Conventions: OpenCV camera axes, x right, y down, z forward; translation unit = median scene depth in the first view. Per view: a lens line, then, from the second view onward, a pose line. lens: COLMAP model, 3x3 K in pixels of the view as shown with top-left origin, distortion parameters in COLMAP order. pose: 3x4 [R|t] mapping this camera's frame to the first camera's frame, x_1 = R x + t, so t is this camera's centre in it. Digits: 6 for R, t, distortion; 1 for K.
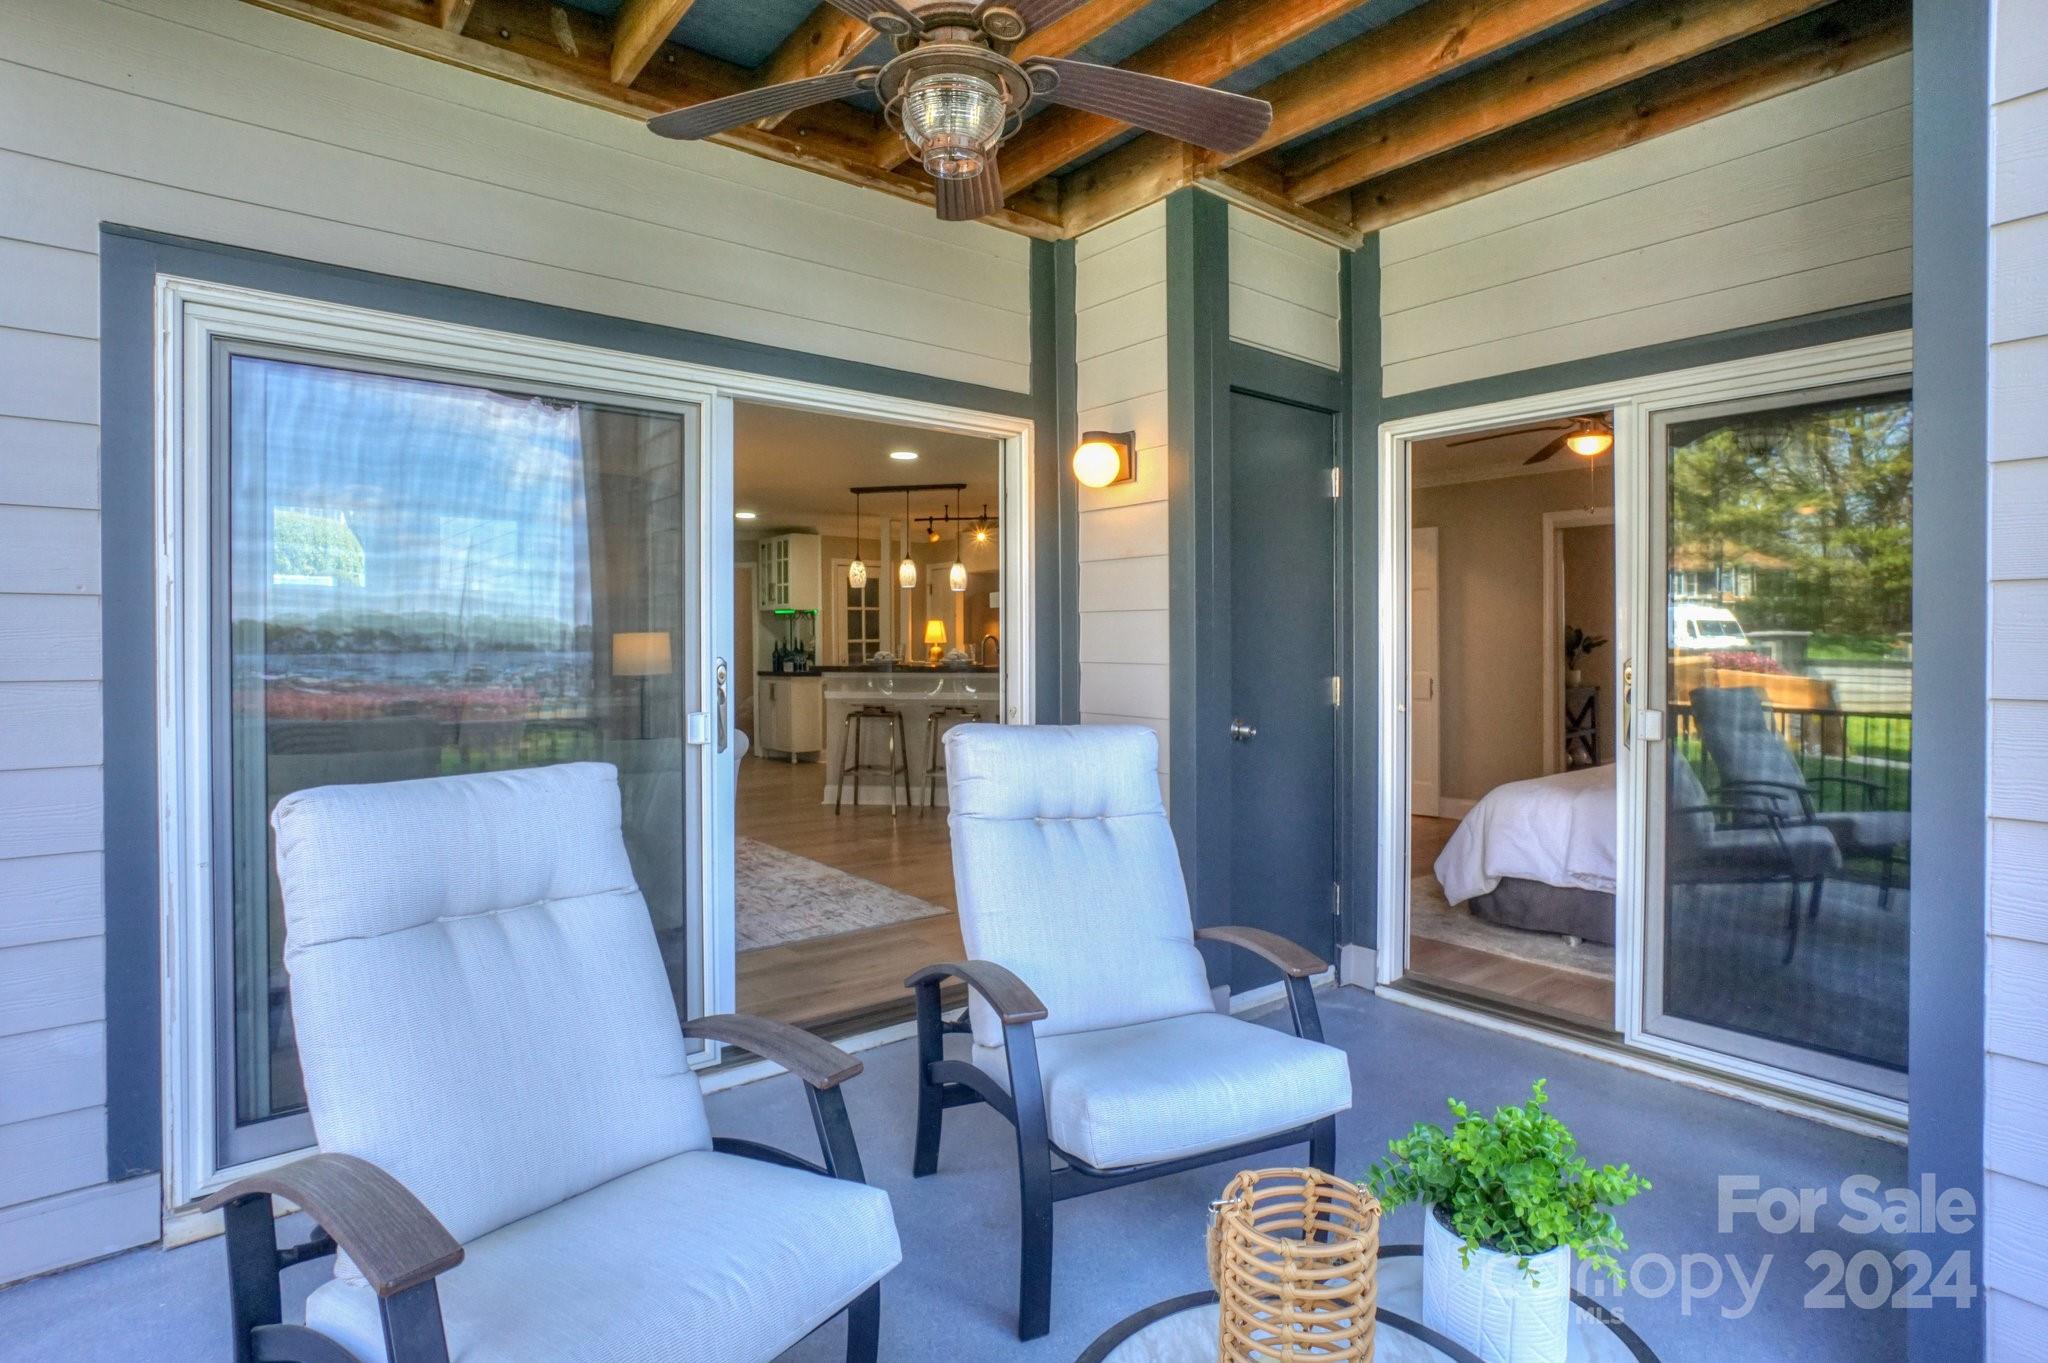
lens RADIAL K [[1073.8, 0, 1015.4], [0, 1073.8, 669.5], [0, 0, 1]] dist [-0.001819, -0.000204]
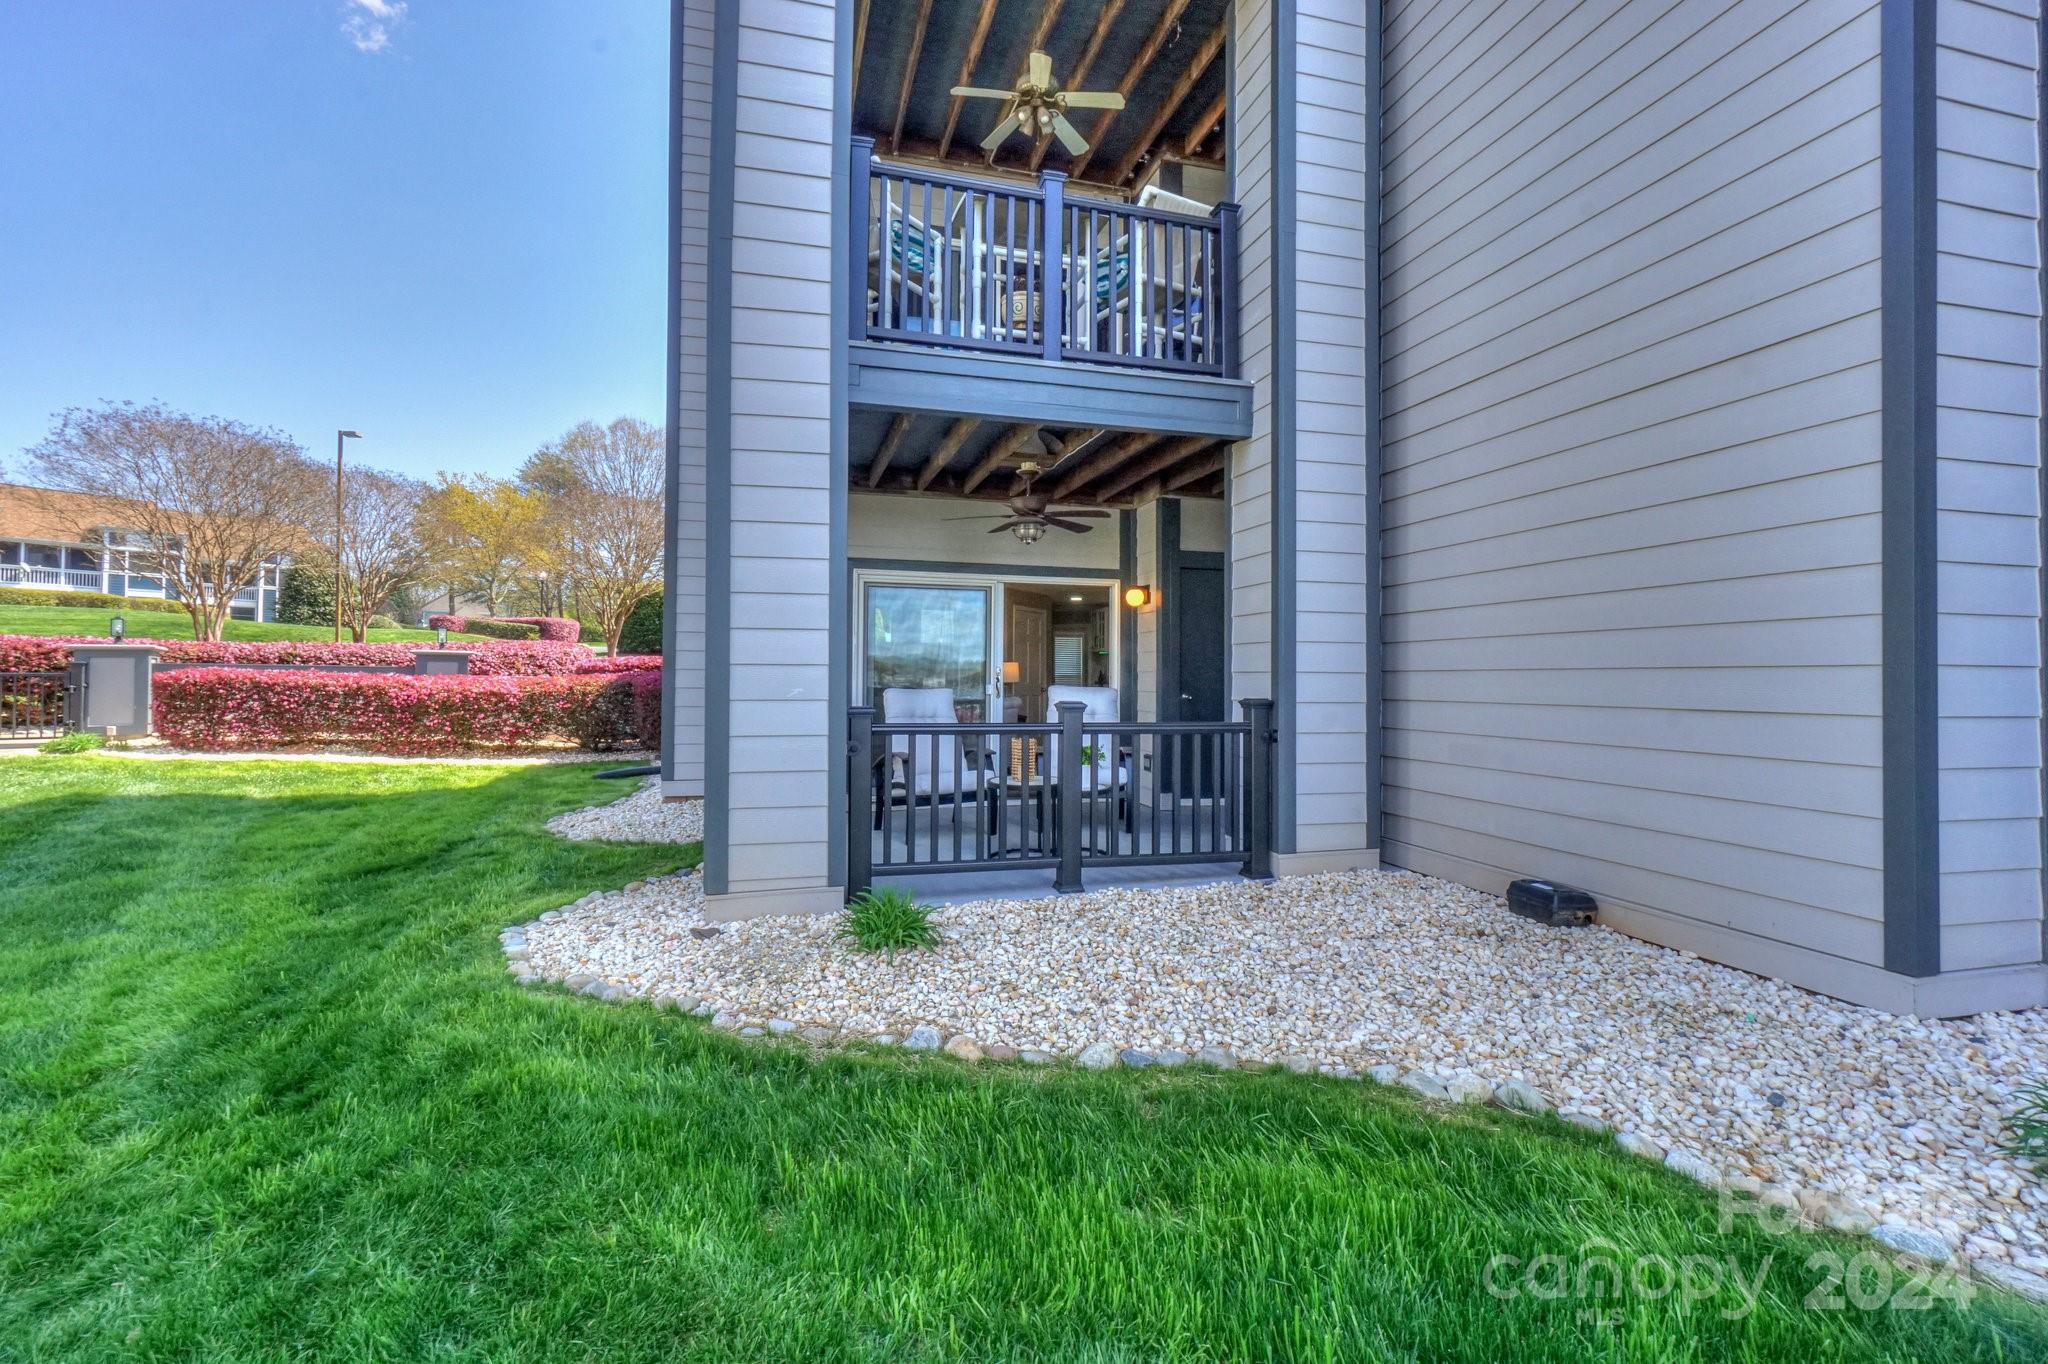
lens RADIAL K [[909.0, 0, 1026.6], [0, 909.0, 673.0], [0, 0, 1]] dist [0.000484, 0.000060]
pose [[0.914580, 0.004884, -0.404376, 0.740668], [-0.013448, 0.999741, -0.018339, 0.041985], [0.404182, 0.022210, 0.914409, -1.169885]]
